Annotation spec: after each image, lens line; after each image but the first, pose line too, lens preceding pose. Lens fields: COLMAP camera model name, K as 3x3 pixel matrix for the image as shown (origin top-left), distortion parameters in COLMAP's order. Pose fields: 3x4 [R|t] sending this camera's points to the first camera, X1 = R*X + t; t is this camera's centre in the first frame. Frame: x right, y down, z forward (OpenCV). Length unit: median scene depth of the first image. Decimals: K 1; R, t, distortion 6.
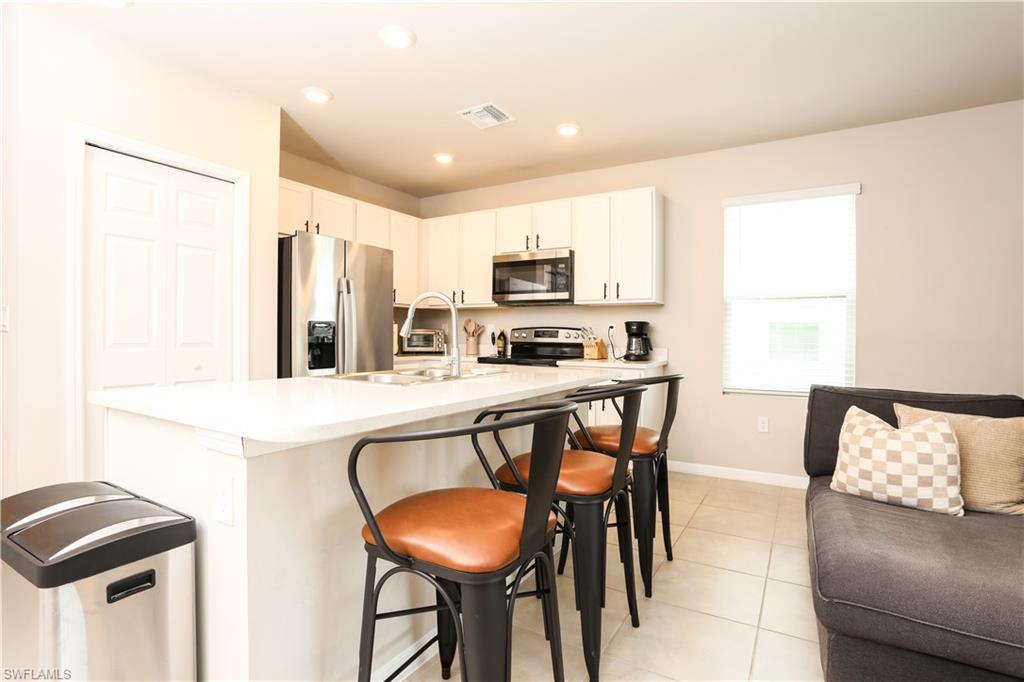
lens RADIAL K [[500.8, 0, 510.4], [0, 500.8, 335.7], [0, 0, 1]] dist [-0.074401, 0.031045]
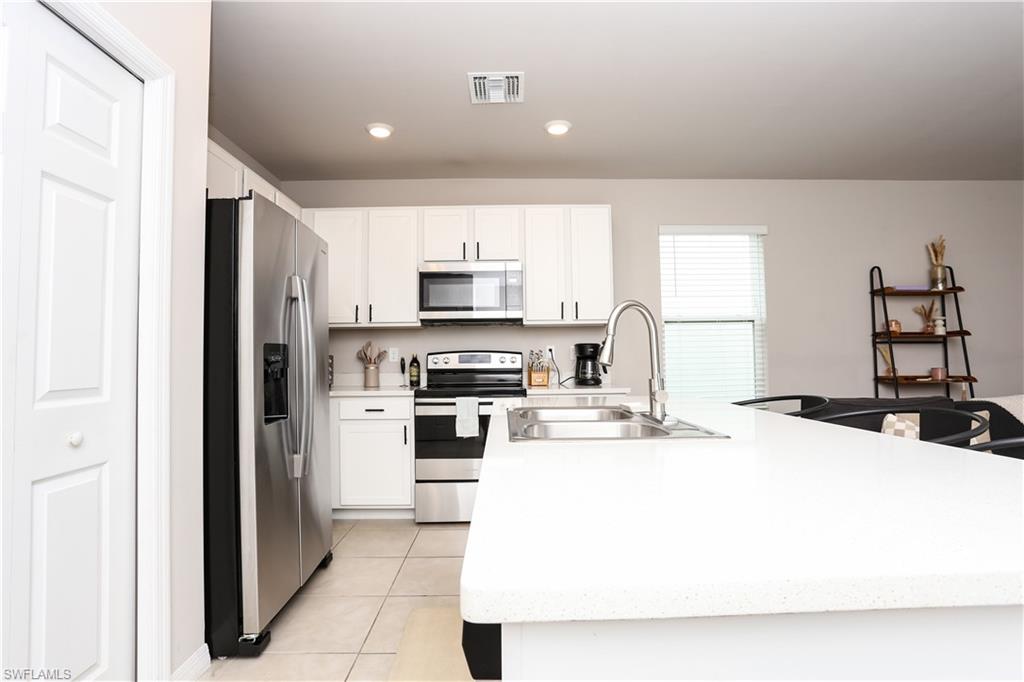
lens RADIAL K [[500.8, 0, 510.4], [0, 500.8, 335.7], [0, 0, 1]] dist [-0.074401, 0.031045]
pose [[0.850814, 0.005763, 0.525435, -0.354652], [0.019454, 0.998909, -0.042456, -0.005714], [-0.525107, 0.046344, 0.849774, 0.258287]]
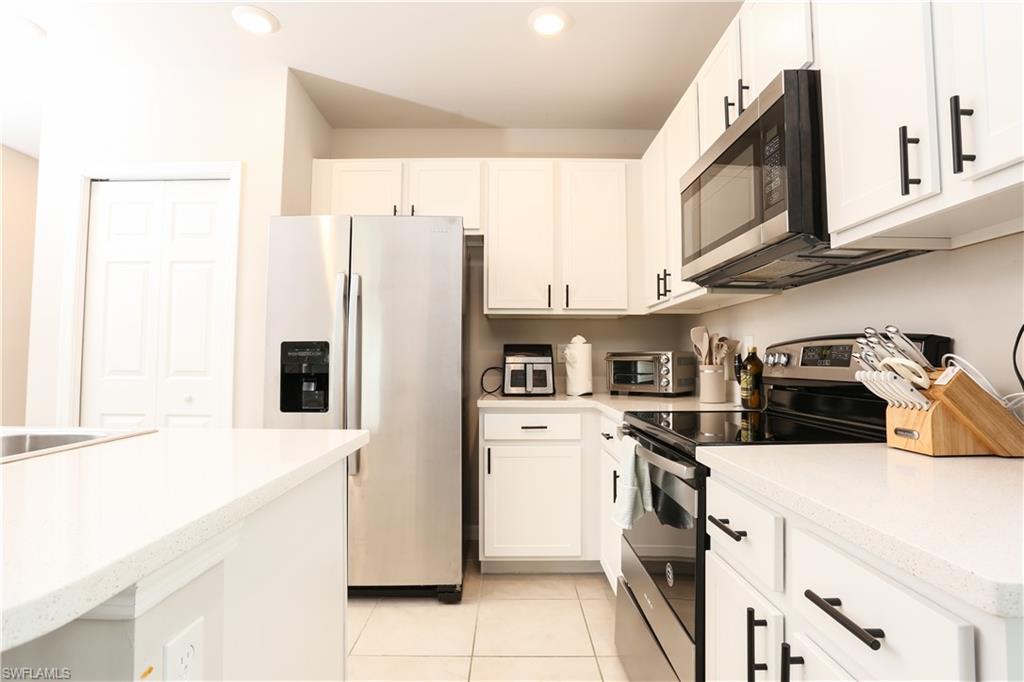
lens RADIAL K [[500.8, 0, 510.4], [0, 500.8, 335.7], [0, 0, 1]] dist [-0.074401, 0.031045]
pose [[0.515532, -0.049732, -0.855426, 0.265896], [0.001307, 0.998359, -0.057254, 0.002055], [0.856869, 0.028398, 0.514751, 0.697608]]
